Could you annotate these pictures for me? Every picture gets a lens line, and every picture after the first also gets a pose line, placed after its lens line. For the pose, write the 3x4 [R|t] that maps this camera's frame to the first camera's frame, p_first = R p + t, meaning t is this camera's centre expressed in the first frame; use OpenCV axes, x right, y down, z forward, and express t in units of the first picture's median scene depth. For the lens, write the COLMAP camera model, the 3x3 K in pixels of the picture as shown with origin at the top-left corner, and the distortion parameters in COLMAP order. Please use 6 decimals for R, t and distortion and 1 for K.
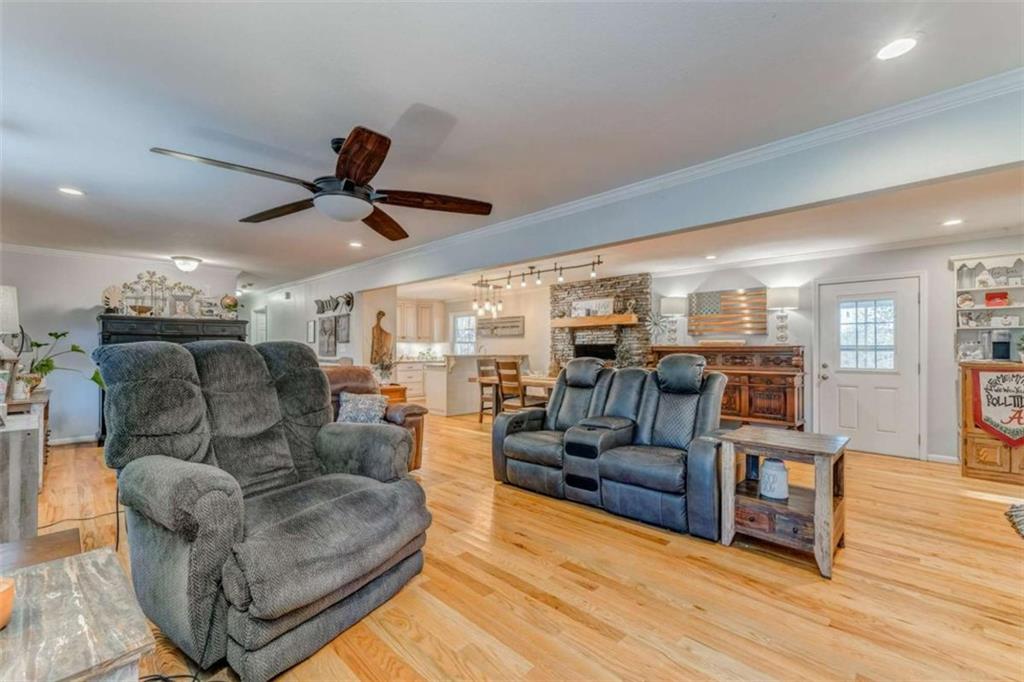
lens RADIAL K [[442.6, 0, 504.6], [0, 442.6, 346.6], [0, 0, 1]] dist [0.002580, 0.001586]
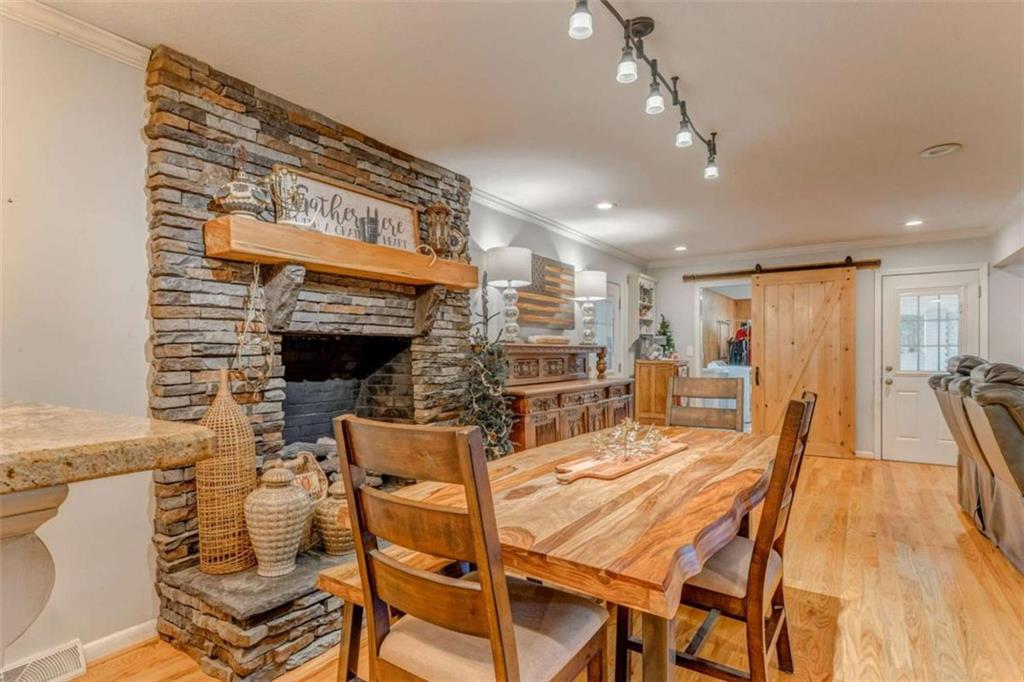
lens RADIAL K [[527.1, 0, 506.7], [0, 527.1, 356.5], [0, 0, 1]] dist [-0.019474, 0.000249]
pose [[-0.198328, -0.006835, 0.980112, -0.211454], [-0.003997, 0.999973, 0.006165, 0.008771], [-0.980128, -0.002695, -0.198350, 1.077200]]
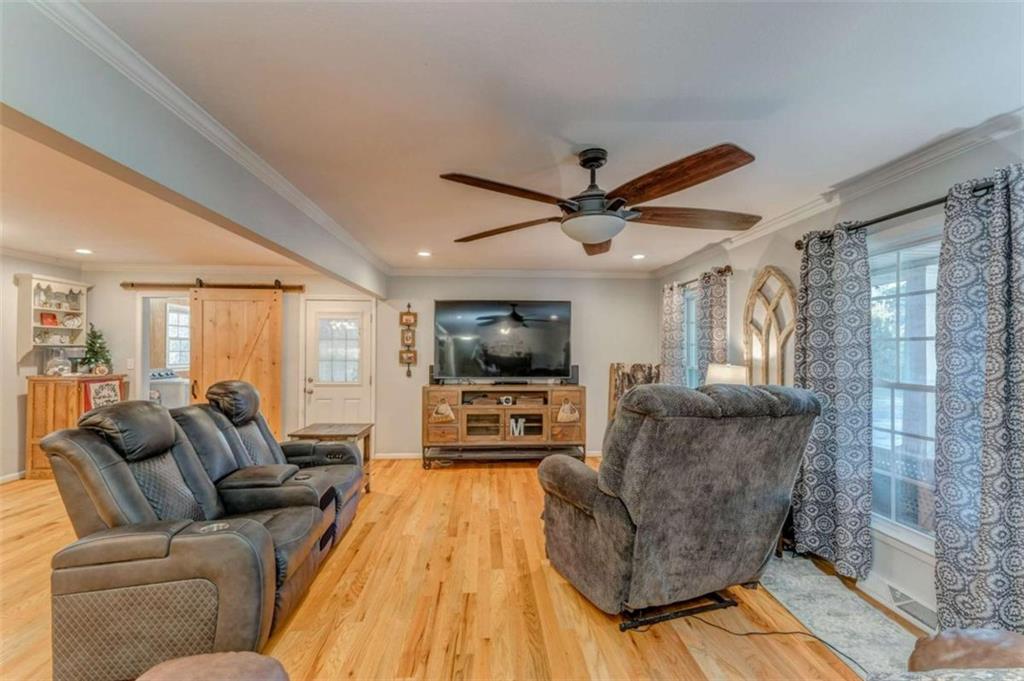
lens RADIAL K [[437.1, 0, 502.4], [0, 437.1, 346.6], [0, 0, 1]] dist [0.009920, -0.001076]
pose [[-0.757169, -0.000151, 0.653219, -0.310718], [-0.012231, 0.999828, -0.013946, -0.023350], [-0.653105, -0.018549, -0.757041, 0.707177]]
